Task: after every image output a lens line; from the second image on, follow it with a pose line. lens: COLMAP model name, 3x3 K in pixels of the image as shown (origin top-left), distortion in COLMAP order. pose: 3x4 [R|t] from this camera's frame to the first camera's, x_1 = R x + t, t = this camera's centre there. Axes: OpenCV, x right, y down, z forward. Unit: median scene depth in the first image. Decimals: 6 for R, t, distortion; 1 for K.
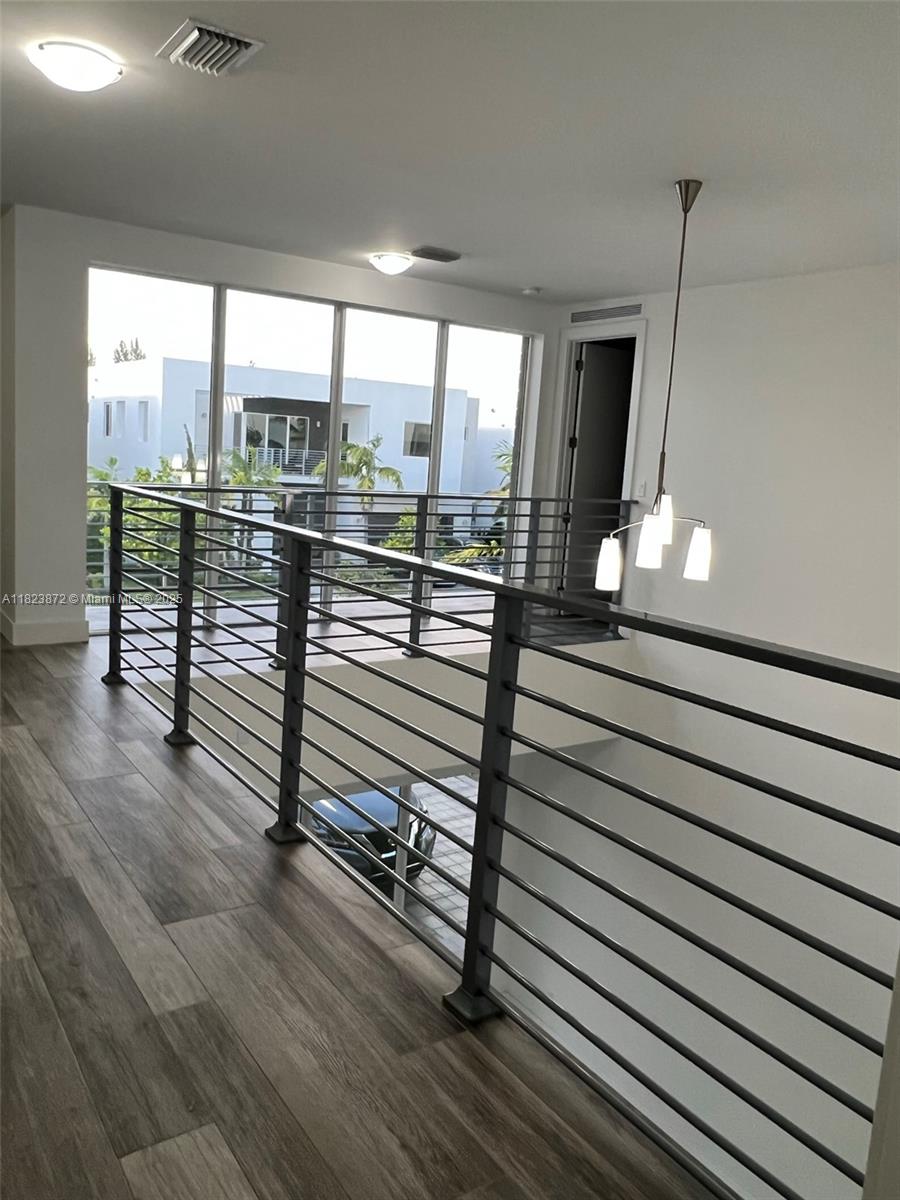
lens RADIAL K [[930.3, 0, 428.9], [0, 930.3, 594.8], [0, 0, 1]] dist [0.001040, -0.014190]
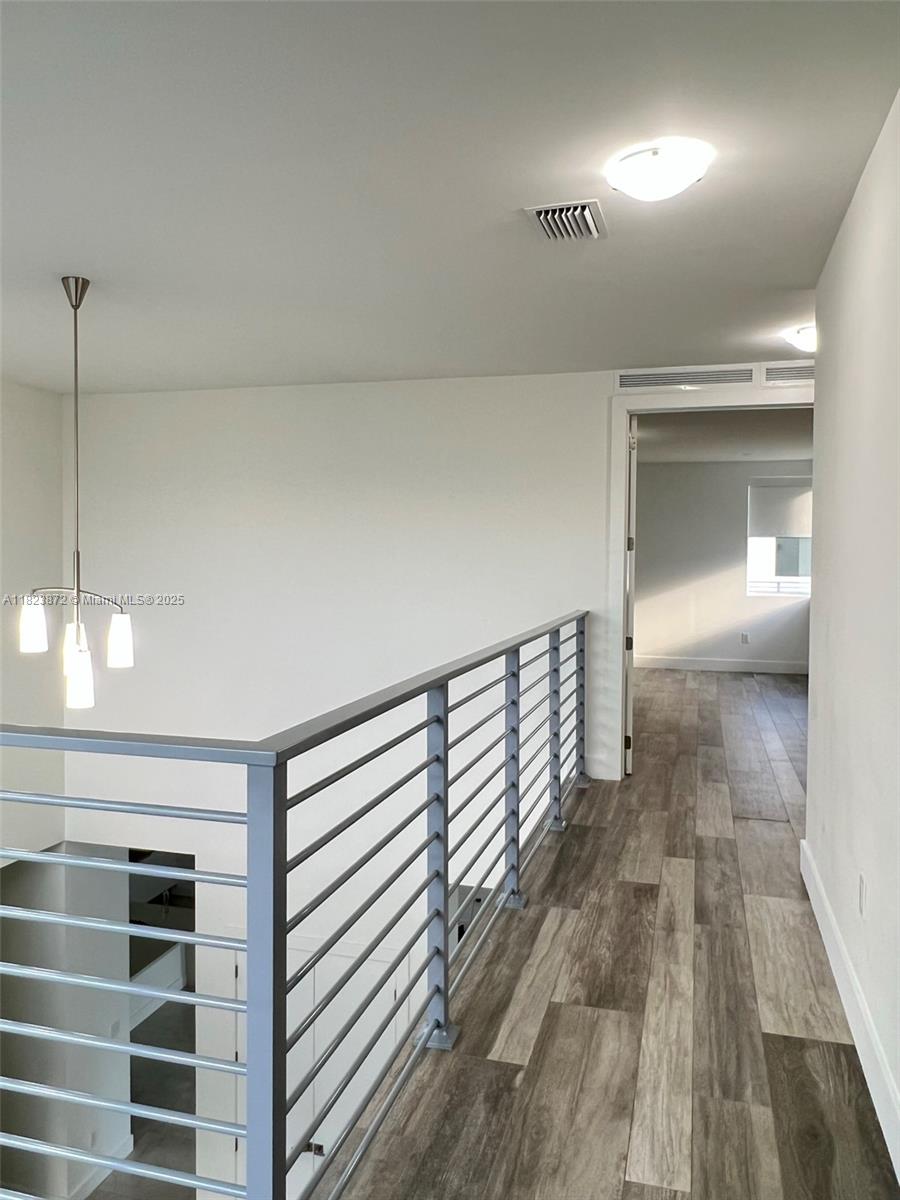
lens RADIAL K [[930.3, 0, 428.9], [0, 930.3, 594.8], [0, 0, 1]] dist [0.001040, -0.014190]
pose [[-0.648393, -0.096256, 0.755196, -1.074103], [0.070369, 0.980151, 0.185346, -0.395654], [-0.758047, 0.173319, -0.628749, 2.021502]]
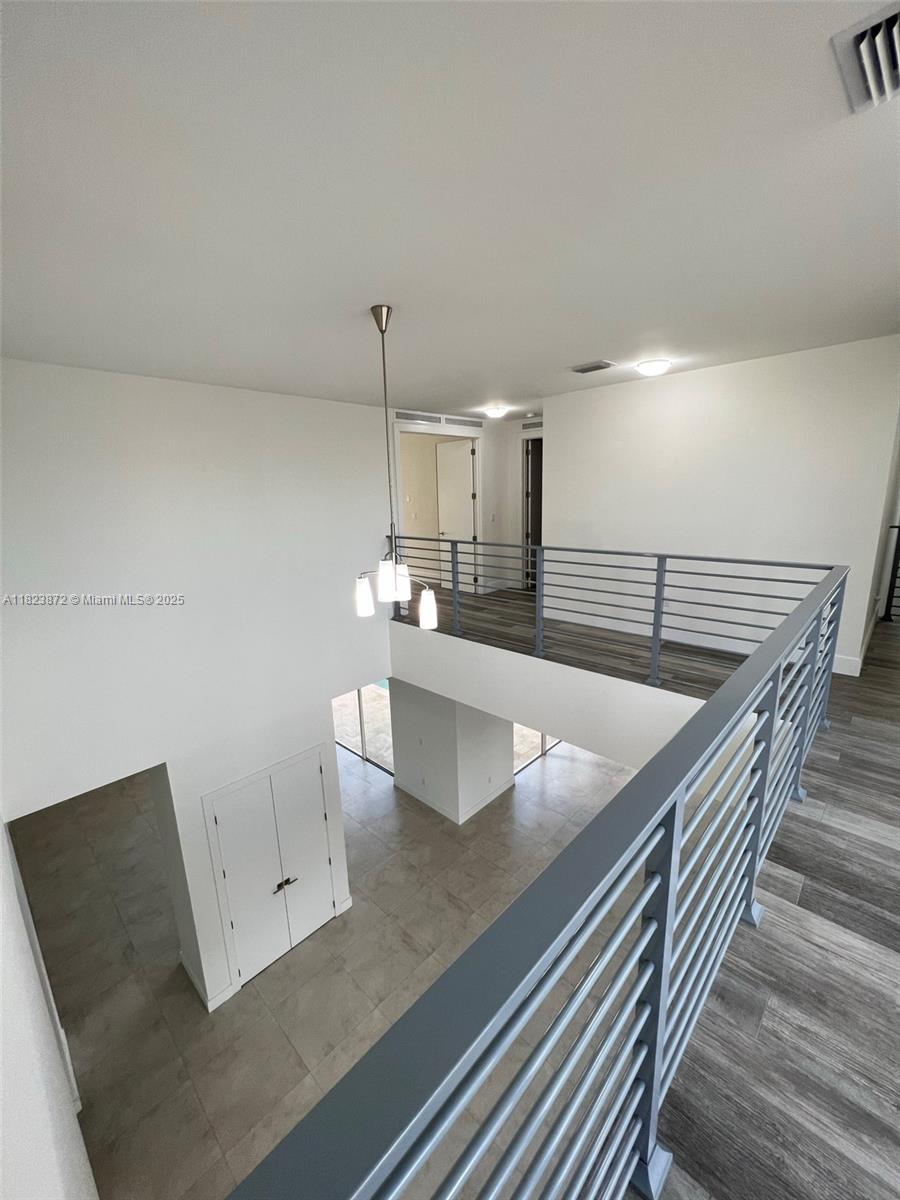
lens RADIAL K [[481.4, 0, 451.7], [0, 481.4, 597.2], [0, 0, 1]] dist [-0.000278, -0.000205]
pose [[-0.973505, 0.017293, -0.228010, 0.497184], [-0.064708, 0.935544, 0.347231, -0.448995], [0.219318, 0.352786, -0.909638, 2.550592]]
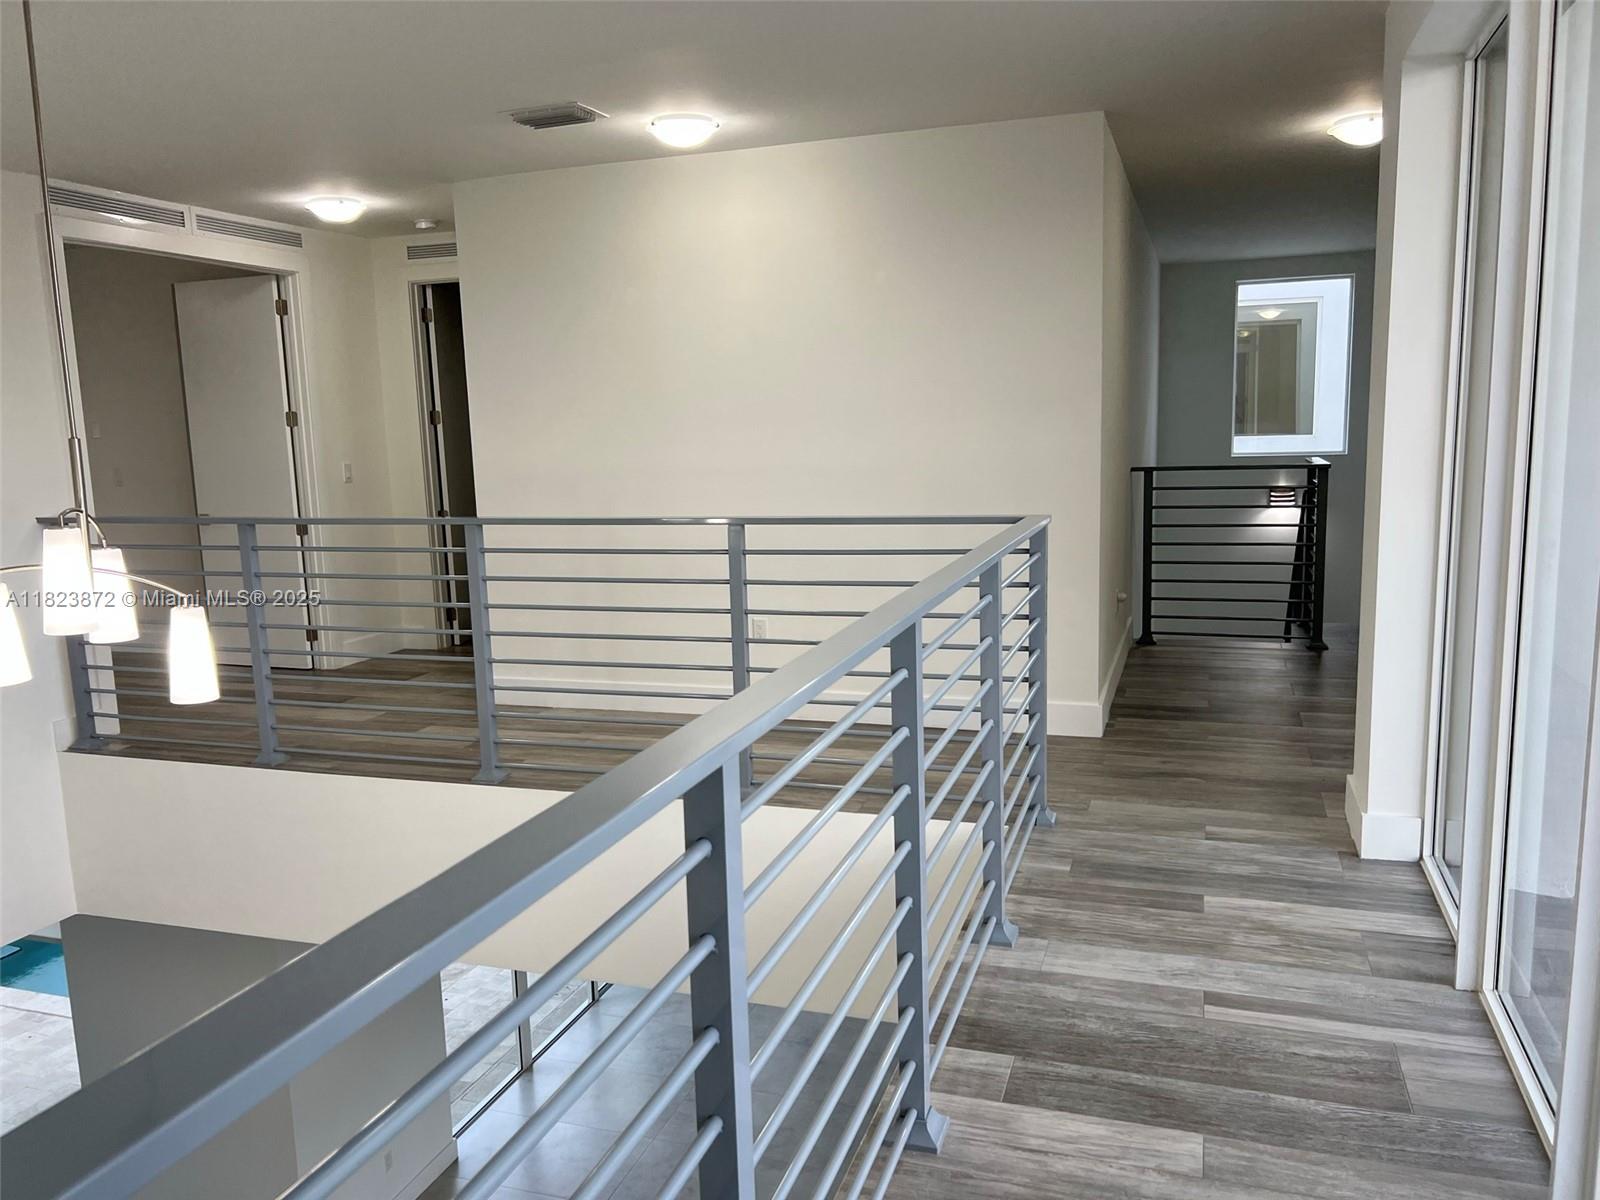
lens RADIAL K [[1210.3, 0, 794.1], [0, 1210.3, 603.2], [0, 0, 1]] dist [0.034599, -0.048015]
pose [[-0.786354, 0.055350, -0.615292, 0.543538], [-0.113033, 0.966274, 0.231381, -0.401745], [0.607347, 0.251496, -0.753577, 2.689963]]
